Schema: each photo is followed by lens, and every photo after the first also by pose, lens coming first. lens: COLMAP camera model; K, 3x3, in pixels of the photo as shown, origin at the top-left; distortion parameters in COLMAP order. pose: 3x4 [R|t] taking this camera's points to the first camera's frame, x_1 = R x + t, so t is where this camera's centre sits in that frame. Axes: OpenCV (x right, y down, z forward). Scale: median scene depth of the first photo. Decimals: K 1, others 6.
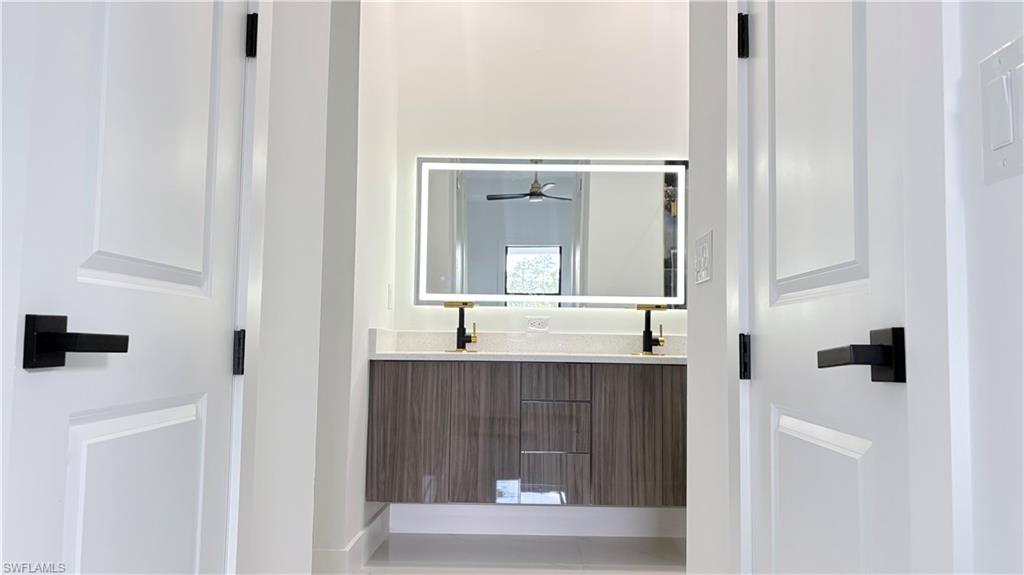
lens RADIAL K [[768.8, 0, 510.7], [0, 768.8, 290.3], [0, 0, 1]] dist [0.050660, -0.065262]
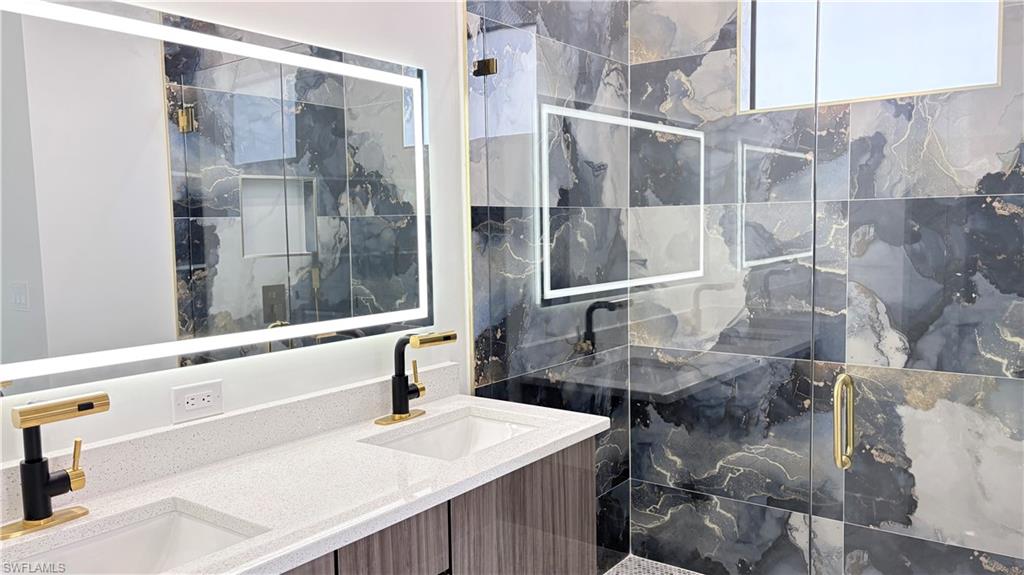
lens RADIAL K [[768.8, 0, 510.7], [0, 768.8, 290.3], [0, 0, 1]] dist [0.050660, -0.065262]
pose [[0.592238, -0.092239, 0.800467, -0.217897], [-0.021320, 0.991285, 0.130001, -0.083874], [-0.805481, -0.094058, 0.585109, 0.610867]]
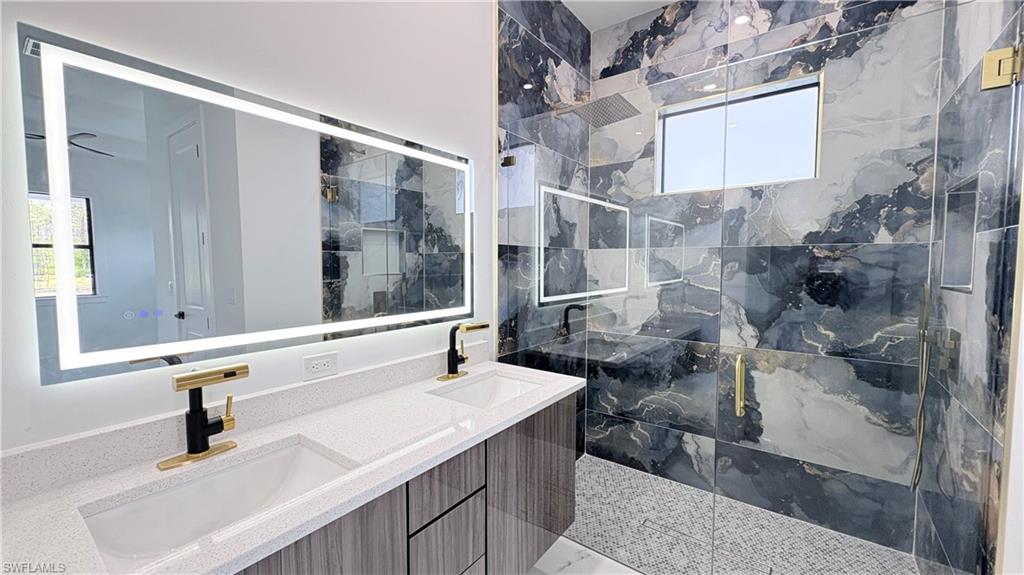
lens RADIAL K [[401.1, 0, 509.0], [0, 401.1, 287.8], [0, 0, 1]] dist [0.000047, -0.000099]
pose [[0.591633, -0.062873, 0.803752, -0.151571], [-0.040104, 0.993425, 0.107230, -0.070484], [-0.805209, -0.095674, 0.585222, 0.682016]]
